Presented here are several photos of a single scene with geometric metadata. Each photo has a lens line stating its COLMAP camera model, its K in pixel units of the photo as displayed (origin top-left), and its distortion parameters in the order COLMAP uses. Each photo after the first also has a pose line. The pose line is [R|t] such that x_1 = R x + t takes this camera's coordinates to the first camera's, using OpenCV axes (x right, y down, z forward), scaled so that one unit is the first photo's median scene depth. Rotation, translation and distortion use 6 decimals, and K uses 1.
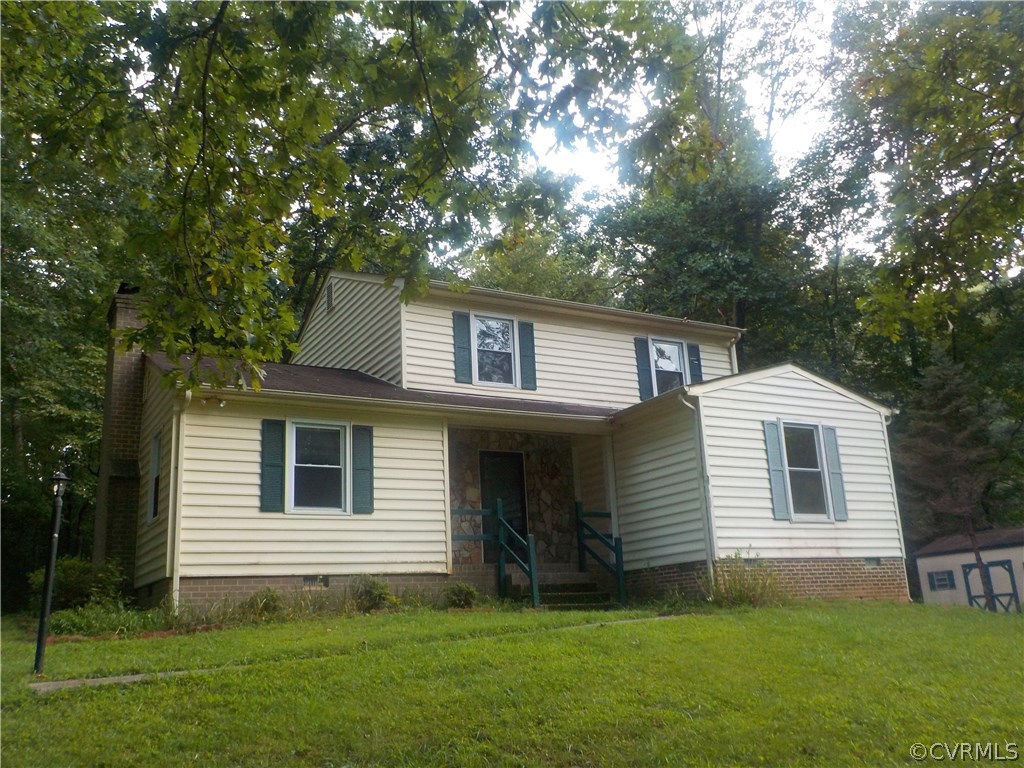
lens RADIAL K [[920.3, 0, 512.0], [0, 920.3, 384.0], [0, 0, 1]] dist [-0.005536, -0.000249]
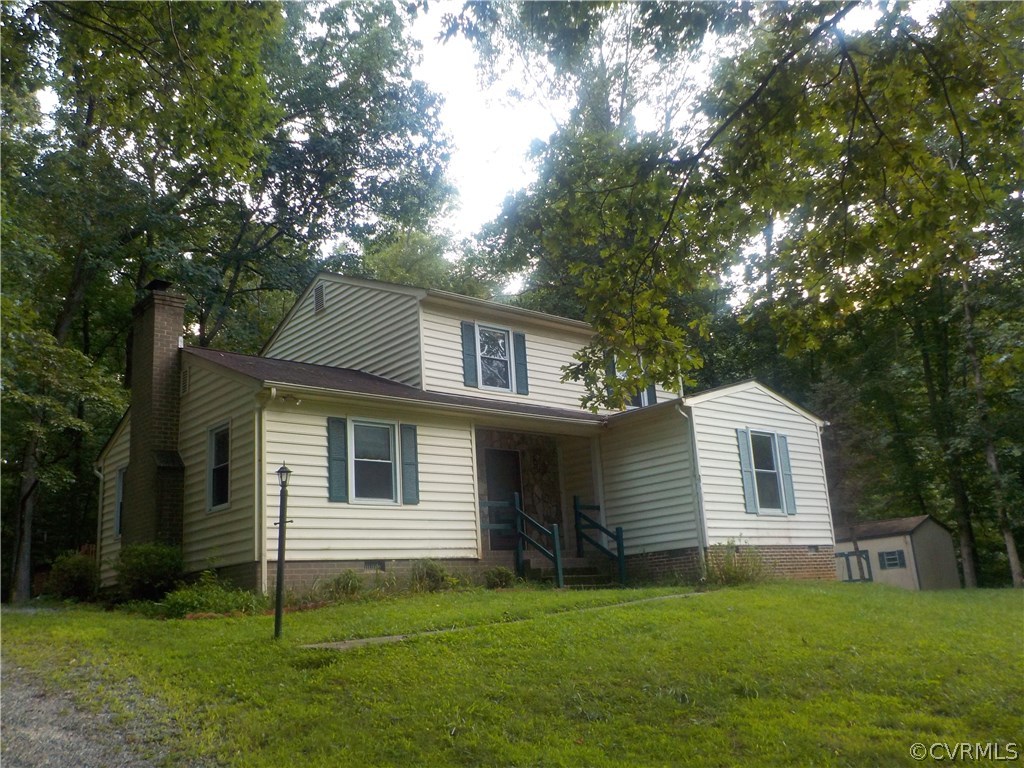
lens RADIAL K [[913.2, 0, 512.0], [0, 913.2, 384.0], [0, 0, 1]] dist [0.005316, 0.001101]
pose [[0.980501, 0.035341, 0.193311, -0.252331], [-0.036664, 0.999322, 0.003269, -0.011538], [-0.193065, -0.010293, 0.981132, -0.096881]]
